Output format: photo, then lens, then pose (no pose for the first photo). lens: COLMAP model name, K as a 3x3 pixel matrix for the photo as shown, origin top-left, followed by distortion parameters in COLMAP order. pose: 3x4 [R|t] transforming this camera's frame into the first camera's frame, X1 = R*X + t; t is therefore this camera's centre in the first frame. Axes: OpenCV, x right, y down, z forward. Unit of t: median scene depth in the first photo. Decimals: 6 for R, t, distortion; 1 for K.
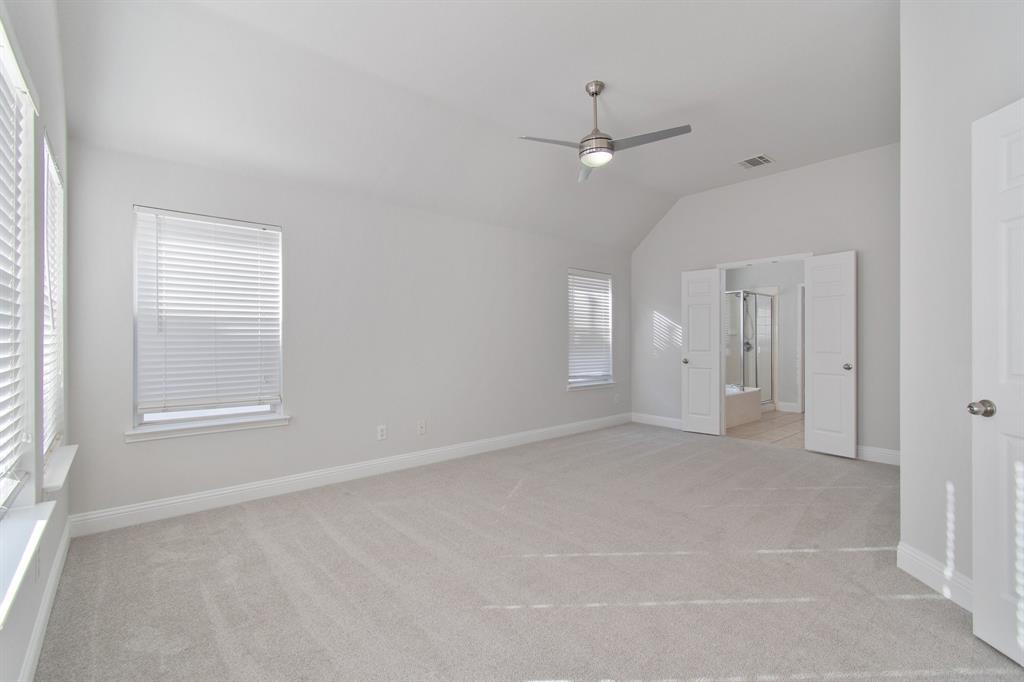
lens RADIAL K [[449.1, 0, 511.6], [0, 449.1, 341.7], [0, 0, 1]] dist [0.002769, -0.001558]
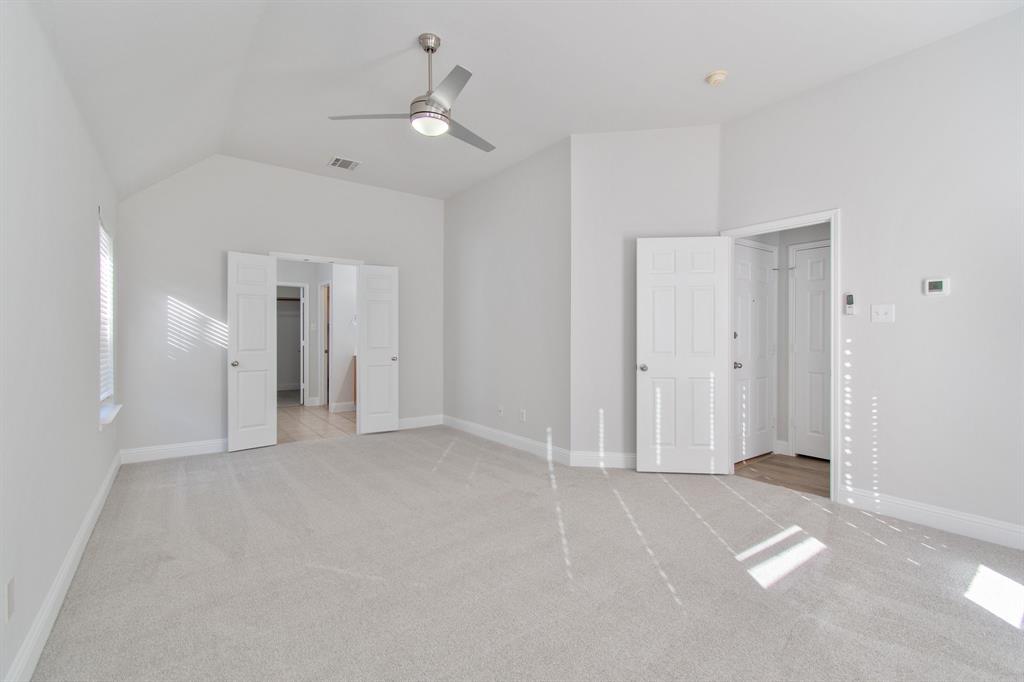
lens RADIAL K [[449.1, 0, 512.5], [0, 449.1, 338.4], [0, 0, 1]] dist [0.002769, -0.001558]
pose [[0.093287, -0.004724, 0.995628, -0.630705], [0.006387, 0.999971, 0.004146, -0.003913], [-0.995619, 0.005973, 0.093314, 0.738696]]
